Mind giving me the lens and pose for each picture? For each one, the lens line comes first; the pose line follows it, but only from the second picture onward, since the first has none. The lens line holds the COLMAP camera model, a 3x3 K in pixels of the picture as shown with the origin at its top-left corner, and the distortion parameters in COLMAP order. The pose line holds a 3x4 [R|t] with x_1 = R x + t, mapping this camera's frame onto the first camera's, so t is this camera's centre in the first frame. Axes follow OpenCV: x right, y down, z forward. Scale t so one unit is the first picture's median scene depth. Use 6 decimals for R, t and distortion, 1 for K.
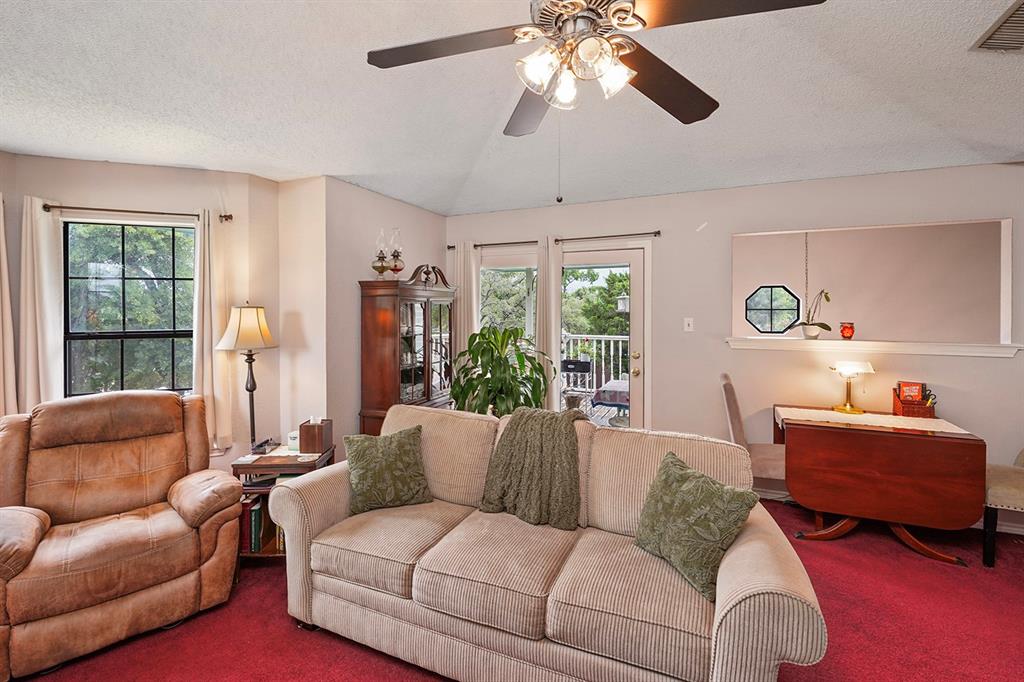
lens RADIAL K [[461.2, 0, 513.3], [0, 461.2, 314.6], [0, 0, 1]] dist [-0.000702, 0.000788]
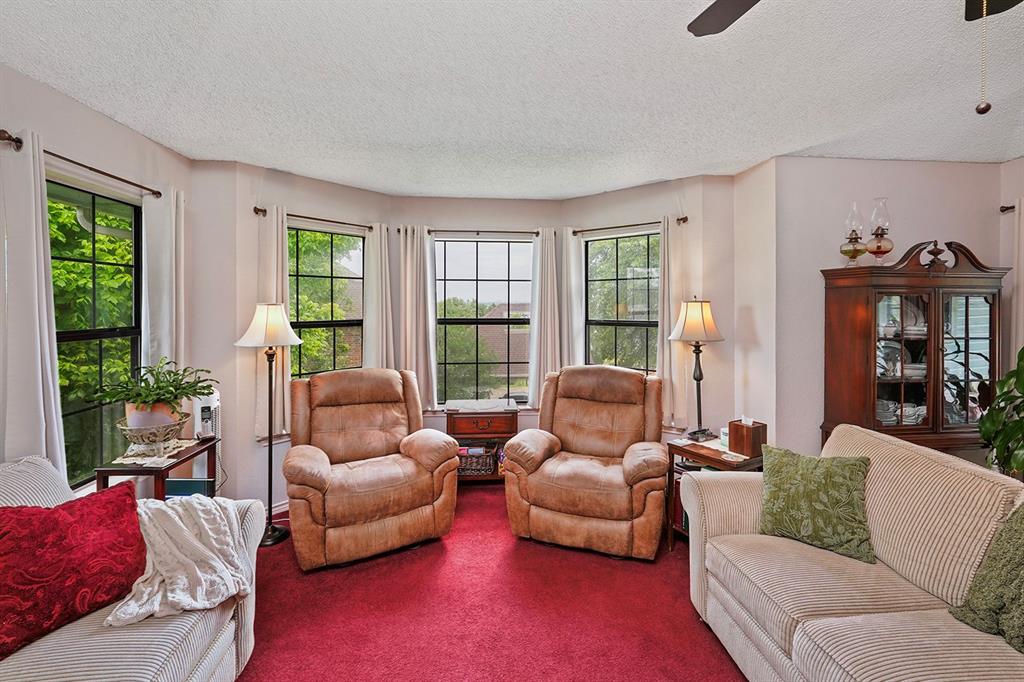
lens RADIAL K [[461.2, 0, 513.3], [0, 461.2, 314.6], [0, 0, 1]] dist [-0.000702, 0.000788]
pose [[0.489792, 0.022002, -0.871562, 0.161651], [-0.012876, 0.999755, 0.018002, 0.001008], [0.871744, 0.002404, 0.489955, 0.123997]]
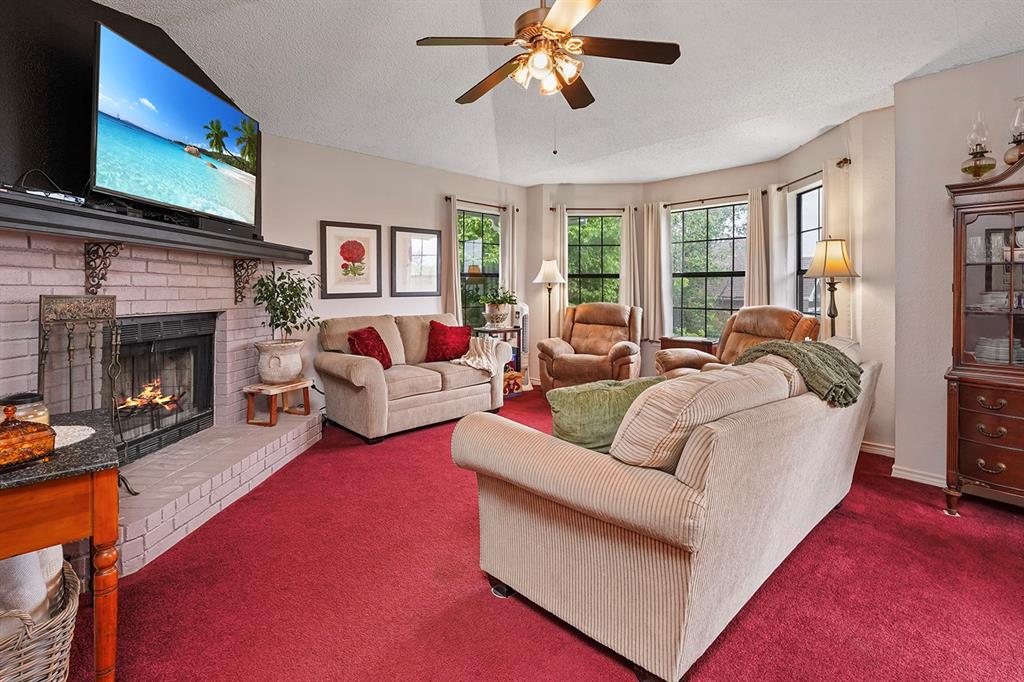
lens RADIAL K [[482.1, 0, 512.0], [0, 482.1, 341.0], [0, 0, 1]] dist [-0.000293, 0.000010]
pose [[-0.403417, 0.094918, -0.910080, 0.919447], [-0.014274, 0.993831, 0.109980, 0.119278], [0.914905, 0.057358, -0.399573, 0.854782]]
